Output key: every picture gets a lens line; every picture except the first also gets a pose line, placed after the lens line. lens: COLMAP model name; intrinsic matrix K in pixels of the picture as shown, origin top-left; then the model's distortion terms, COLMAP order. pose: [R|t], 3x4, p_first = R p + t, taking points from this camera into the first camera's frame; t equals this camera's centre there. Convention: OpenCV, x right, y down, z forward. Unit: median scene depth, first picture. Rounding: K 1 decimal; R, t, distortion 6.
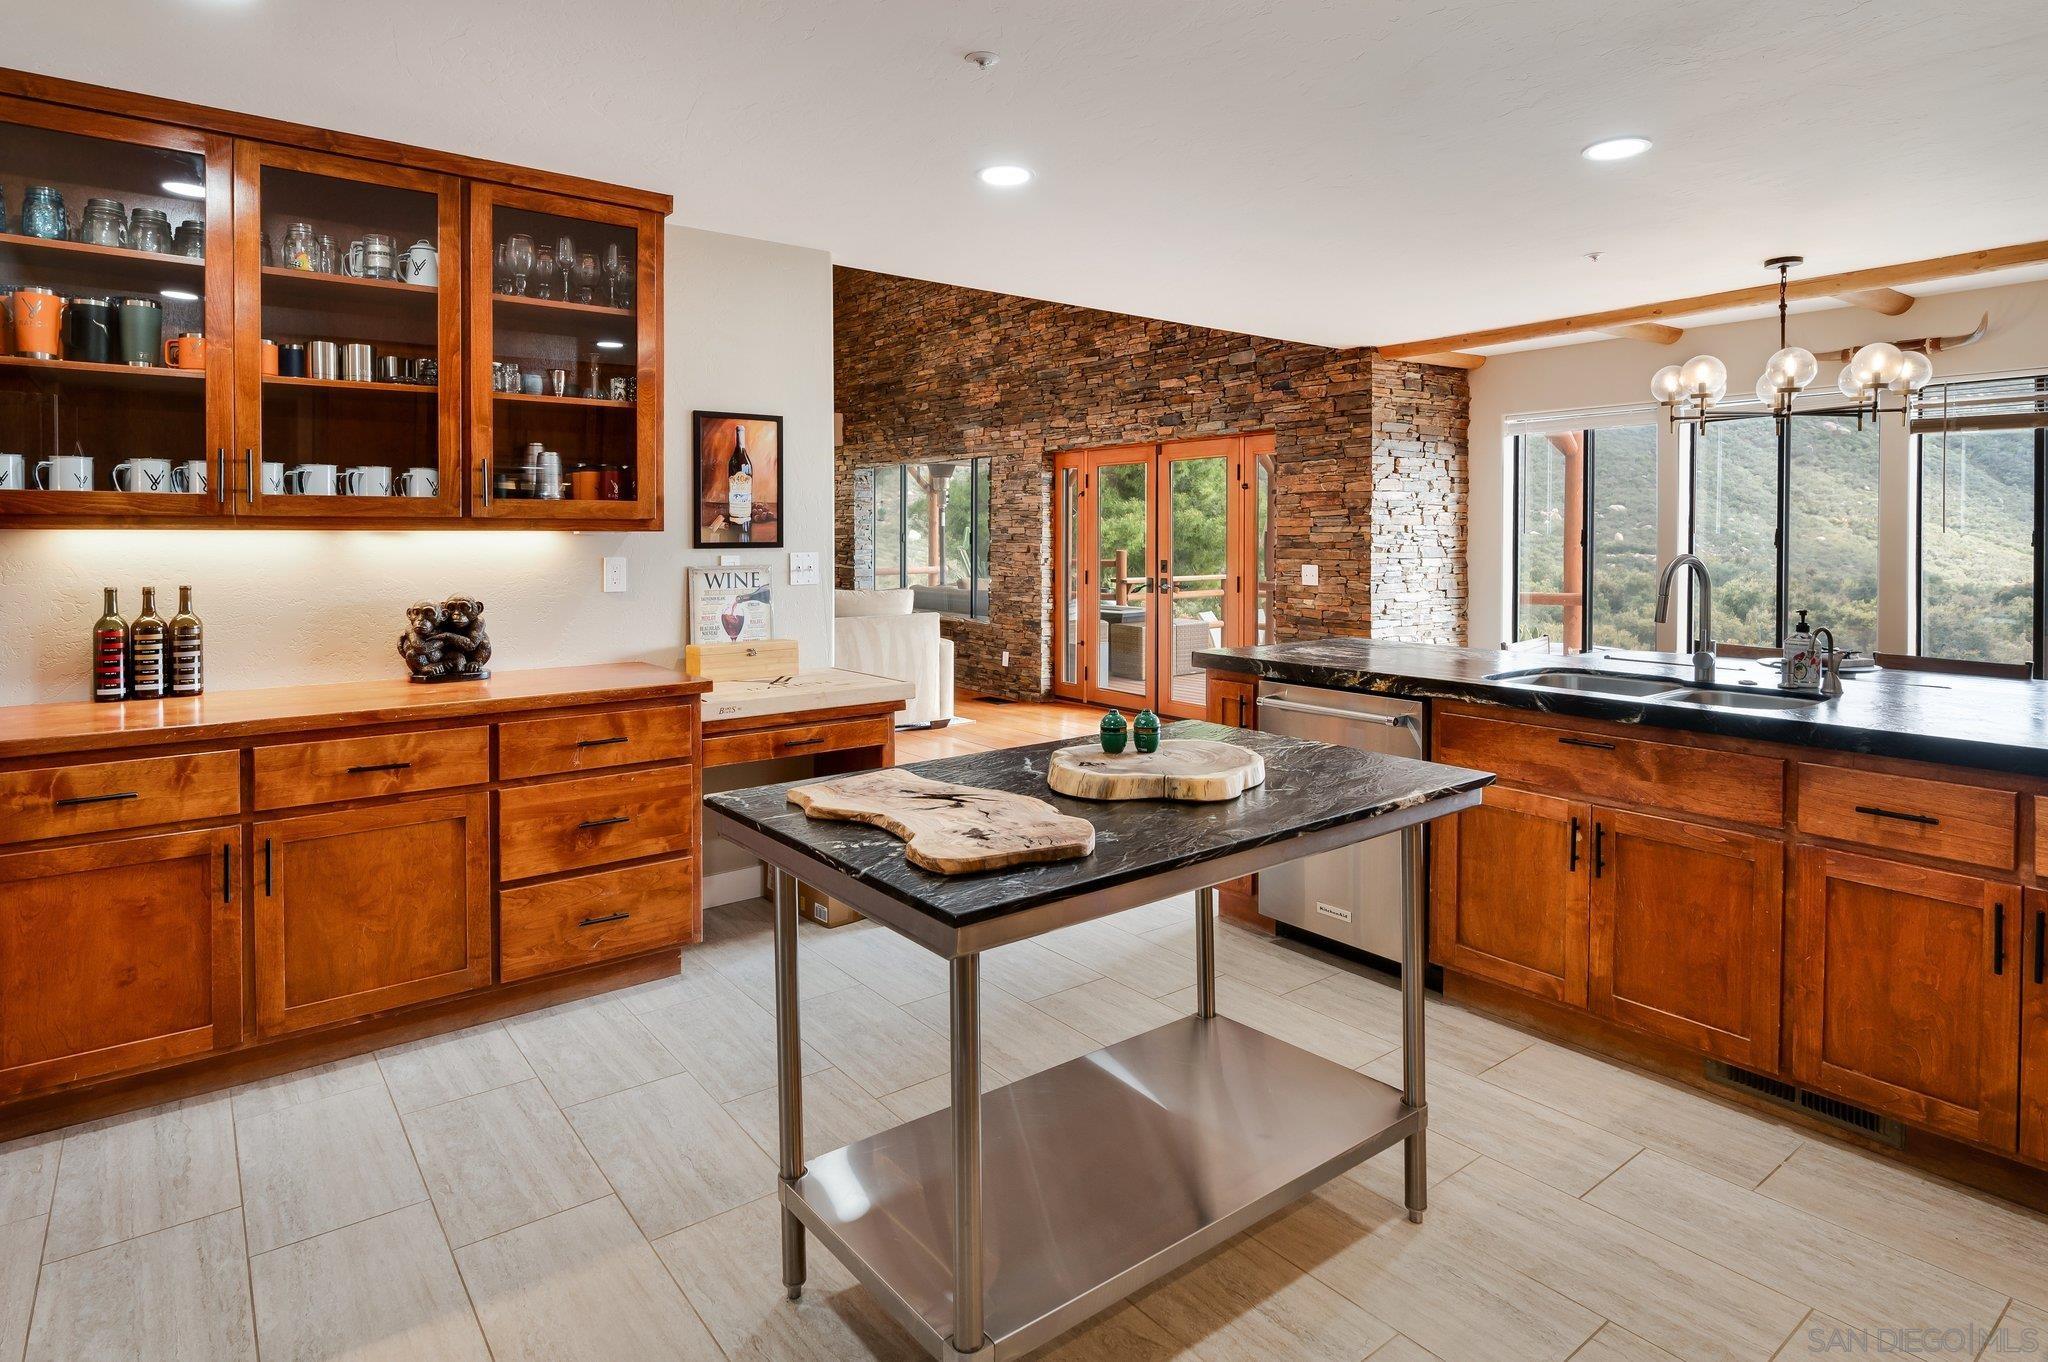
lens RADIAL K [[1110.7, 0, 1047.7], [0, 1110.7, 563.0], [0, 0, 1]] dist [0.004200, 0.000906]
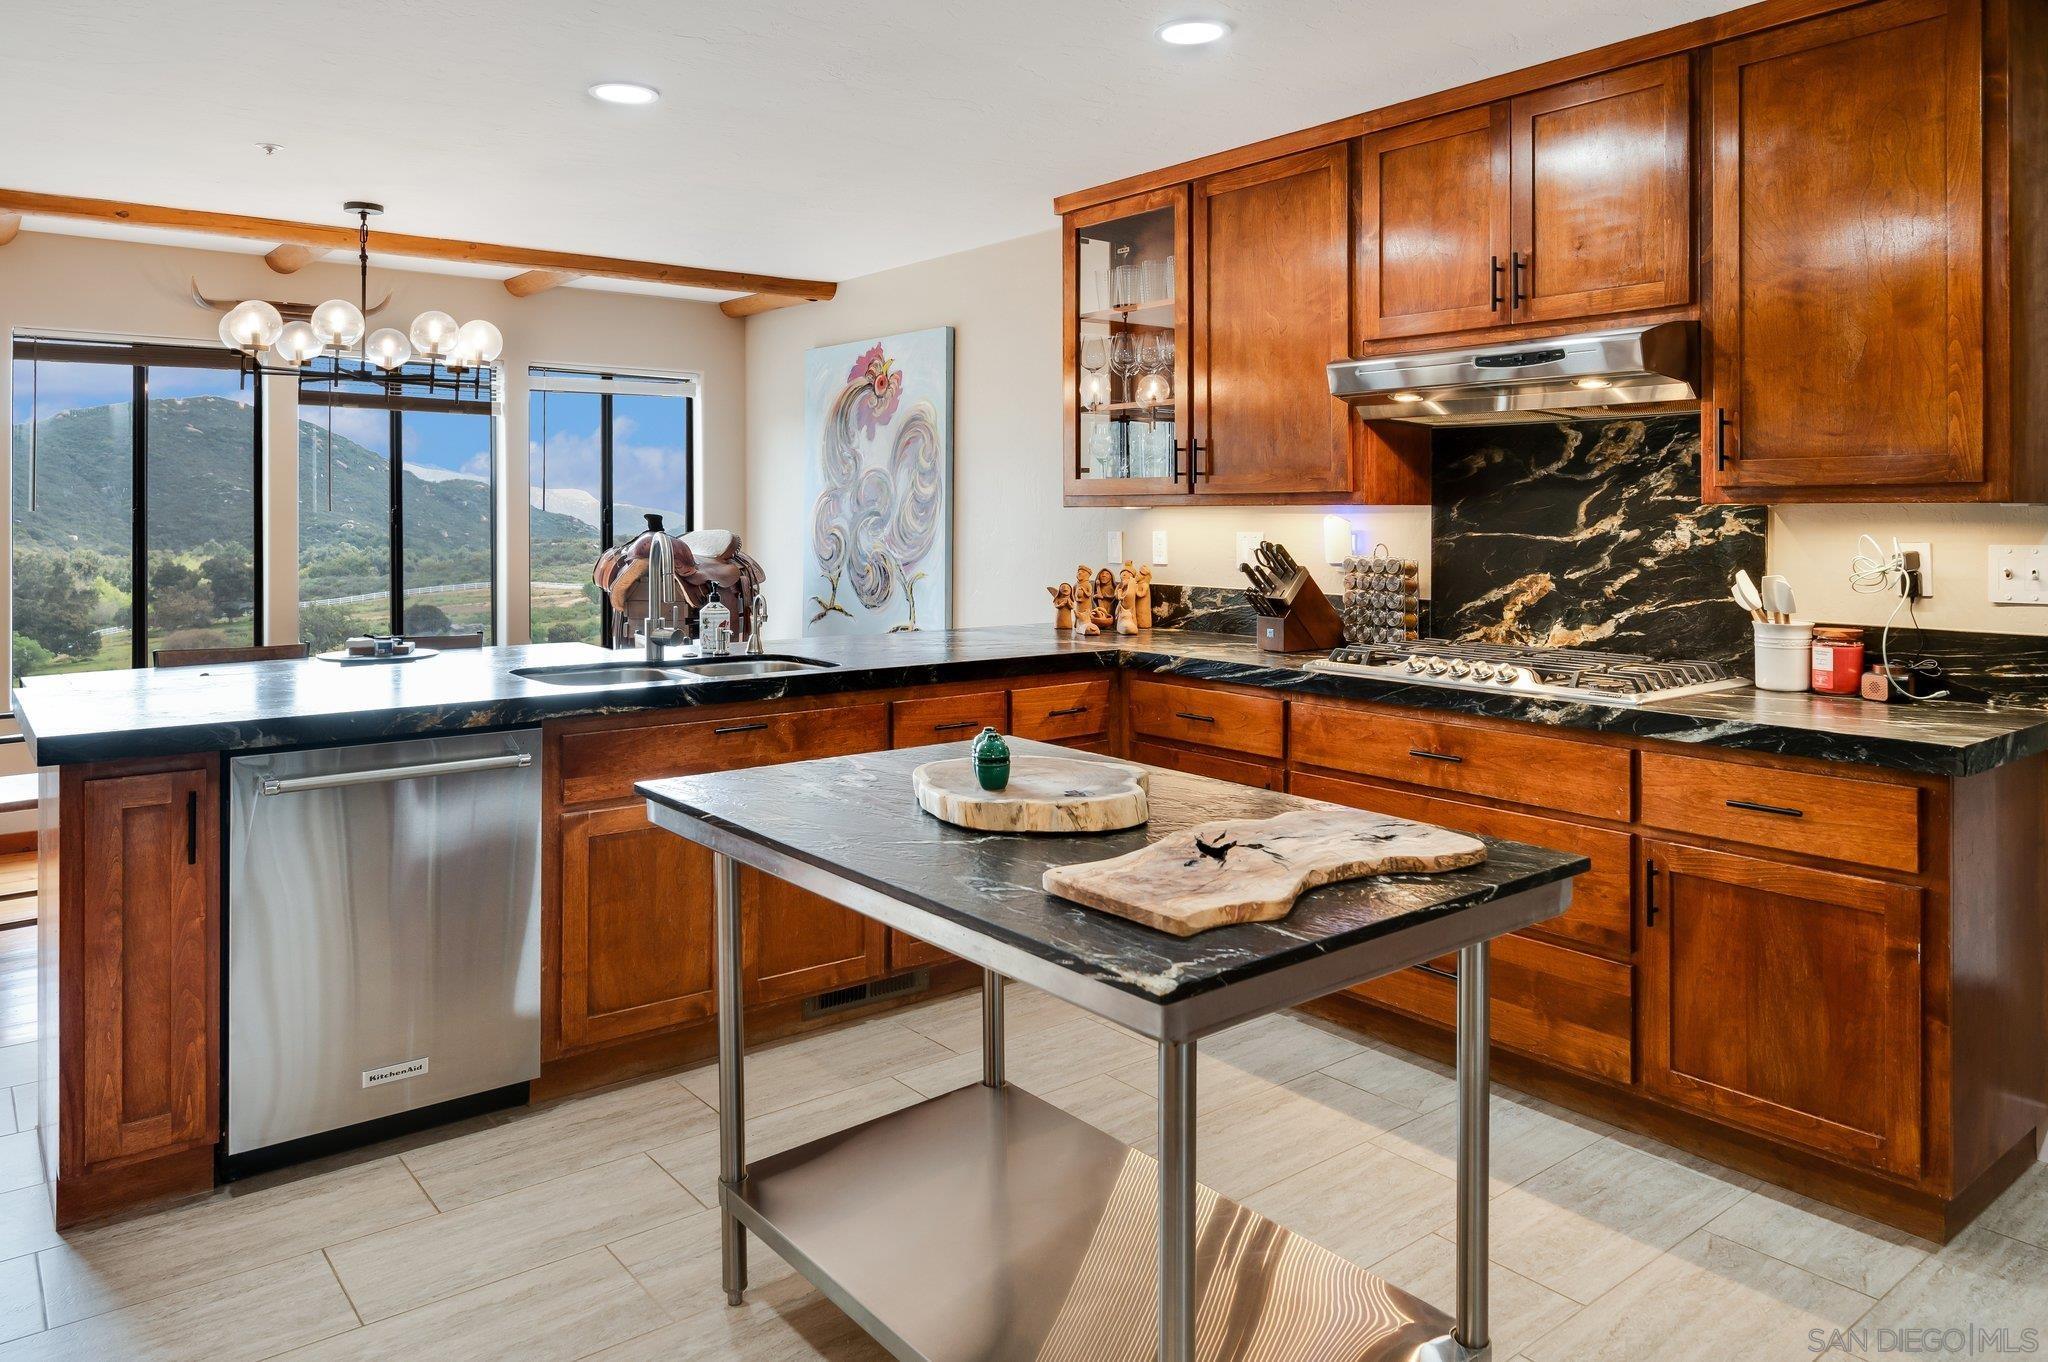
lens RADIAL K [[1363.5, 0, 1030.0], [0, 1363.5, 515.8], [0, 0, 1]] dist [-0.002443, -0.001851]
pose [[-0.010640, 0.000254, 0.999943, -0.635046], [0.023023, 0.999735, -0.000009, -0.014194], [-0.999678, 0.023022, -0.010643, 0.696943]]
